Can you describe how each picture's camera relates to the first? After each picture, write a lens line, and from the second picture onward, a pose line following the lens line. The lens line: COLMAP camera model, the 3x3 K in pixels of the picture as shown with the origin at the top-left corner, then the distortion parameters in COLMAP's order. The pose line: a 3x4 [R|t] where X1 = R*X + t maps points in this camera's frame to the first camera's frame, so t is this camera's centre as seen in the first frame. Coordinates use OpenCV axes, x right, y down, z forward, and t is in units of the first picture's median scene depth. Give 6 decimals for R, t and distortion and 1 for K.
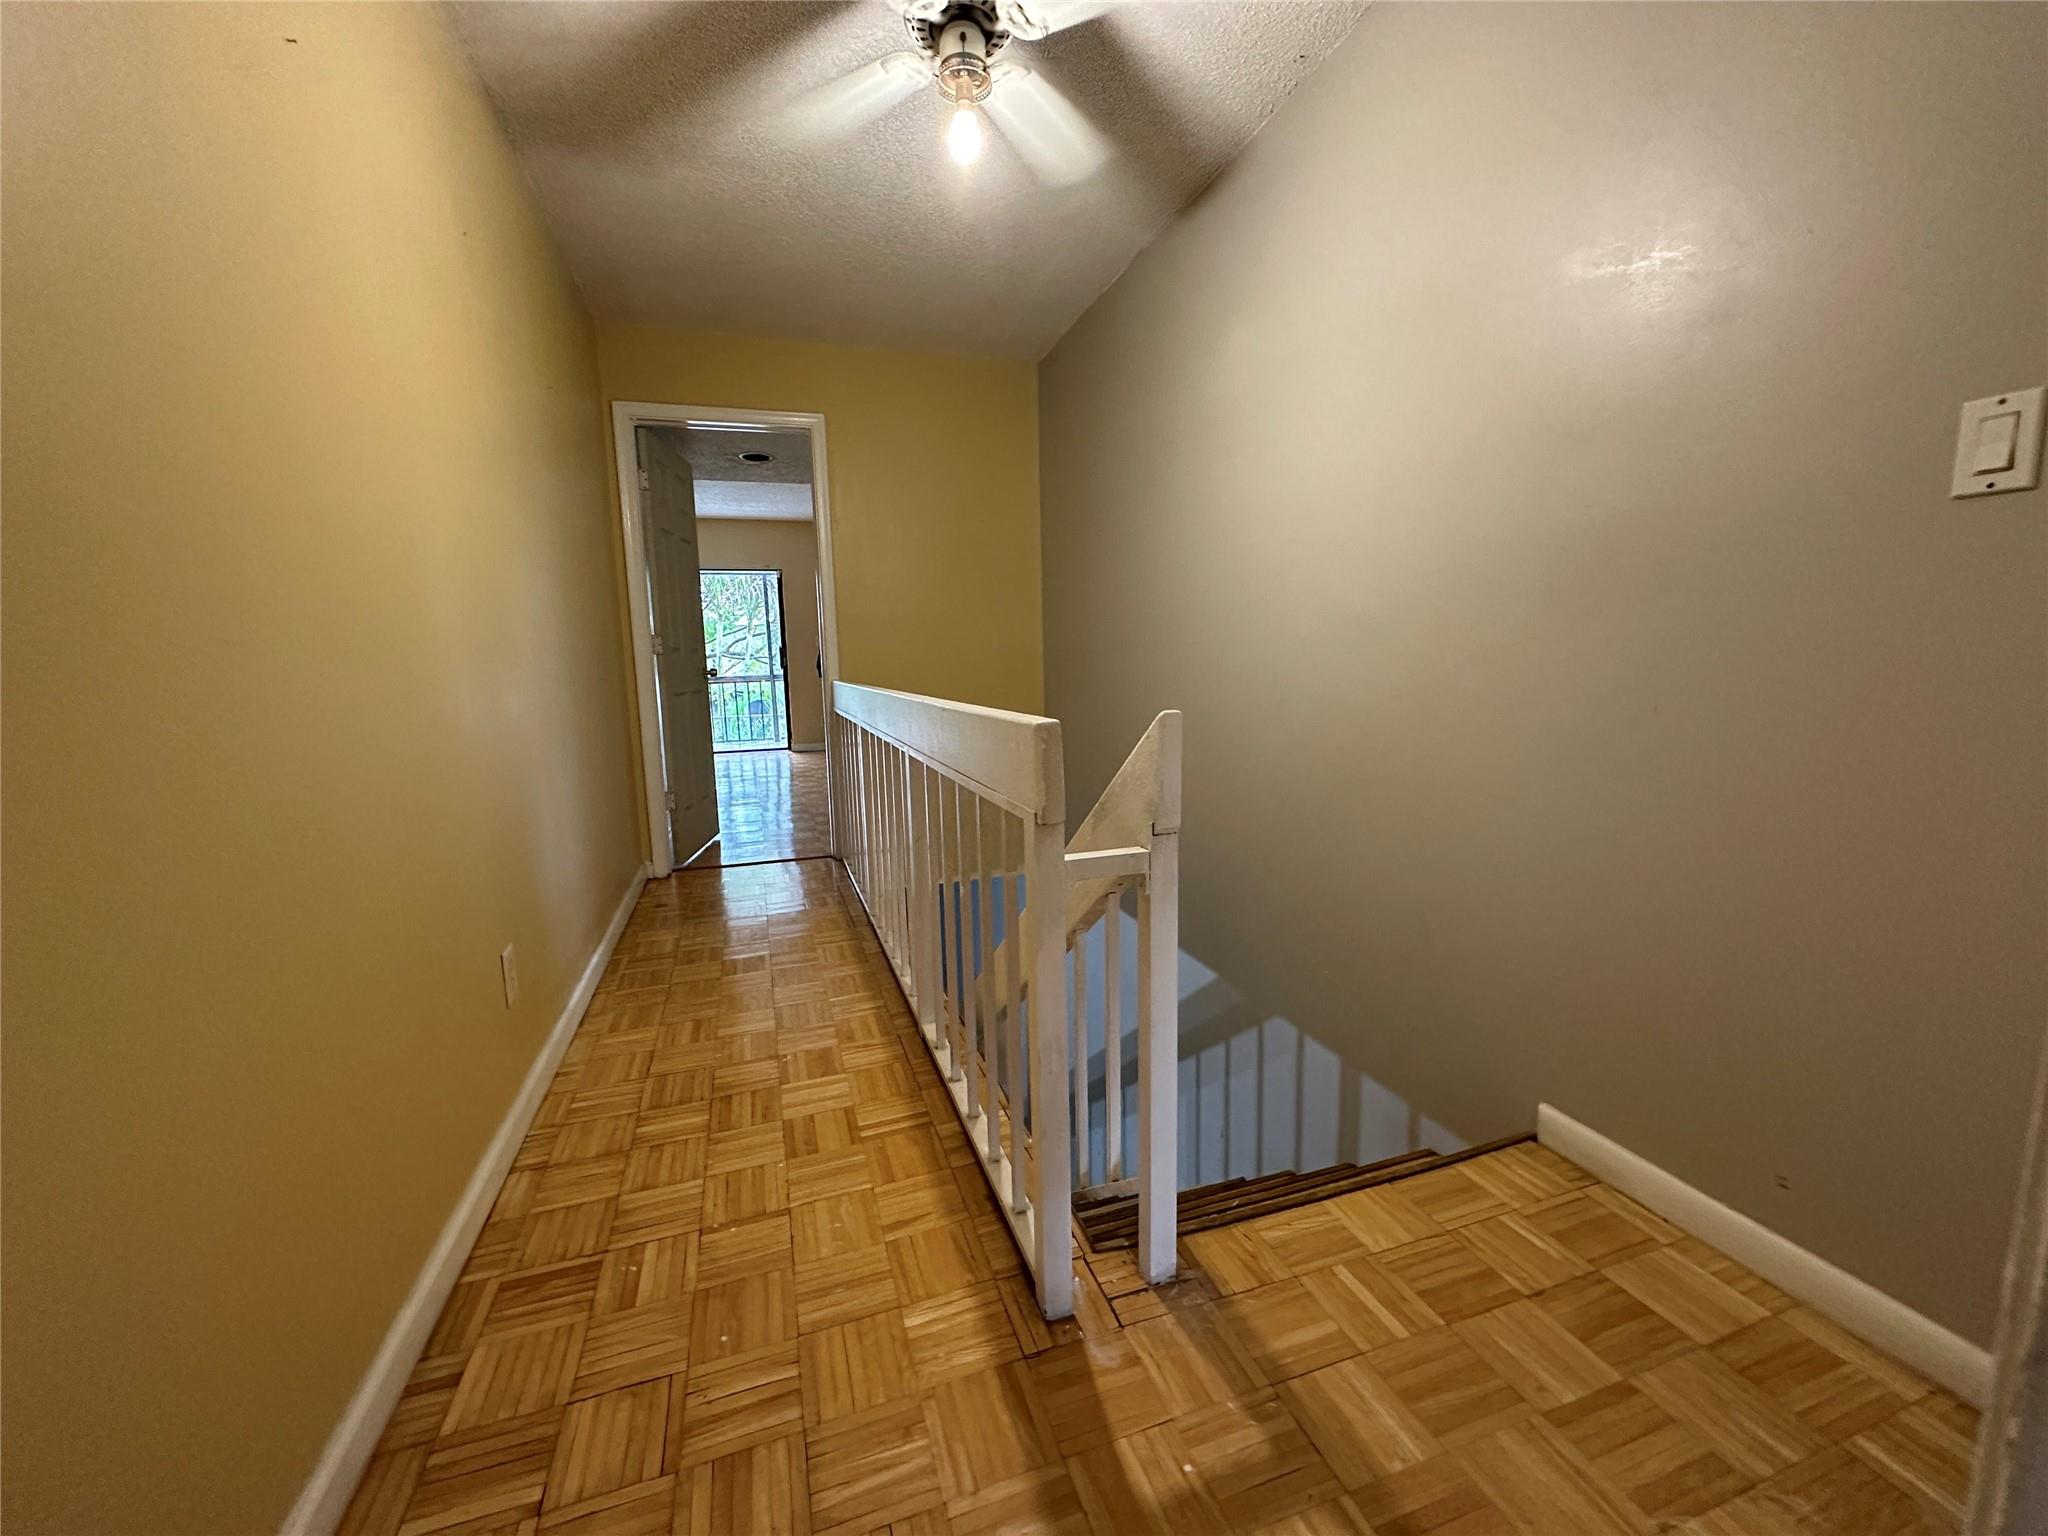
lens RADIAL K [[814.6, 0, 1025.9], [0, 814.6, 770.7], [0, 0, 1]] dist [-0.001687, 0.000752]
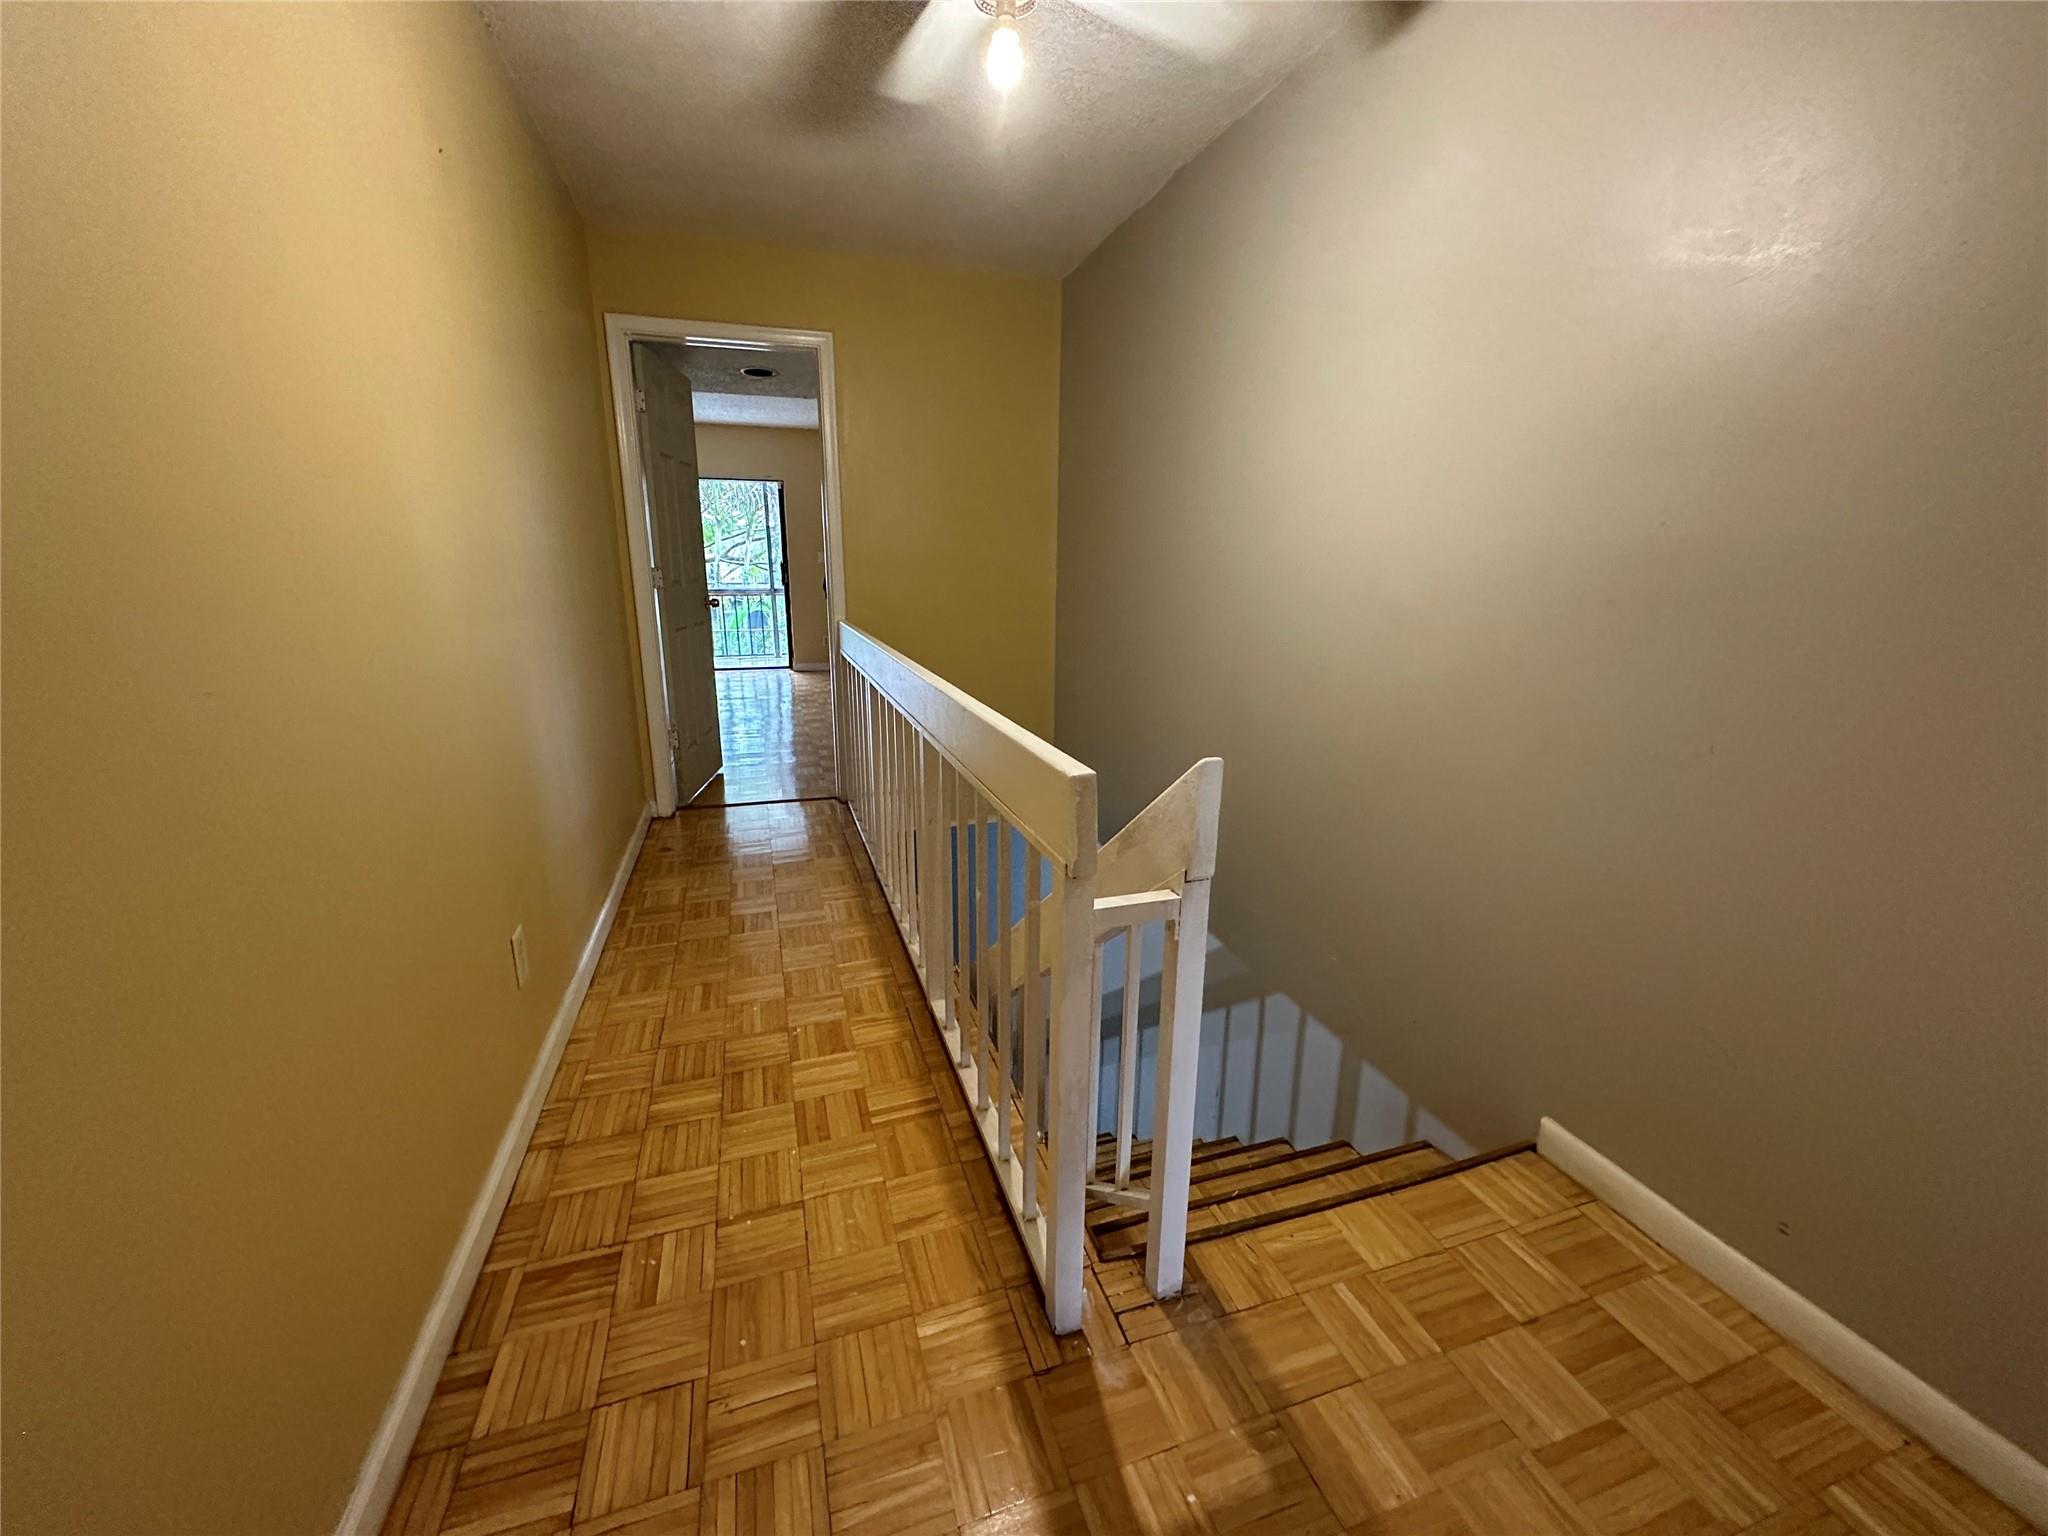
lens RADIAL K [[814.6, 0, 1024.7], [0, 814.6, 768.4], [0, 0, 1]] dist [-0.001687, 0.000752]
pose [[0.999481, 0.032151, 0.002150, -0.035885], [-0.032193, 0.993490, 0.109278, -0.137678], [0.001377, -0.109291, 0.994009, 0.048795]]
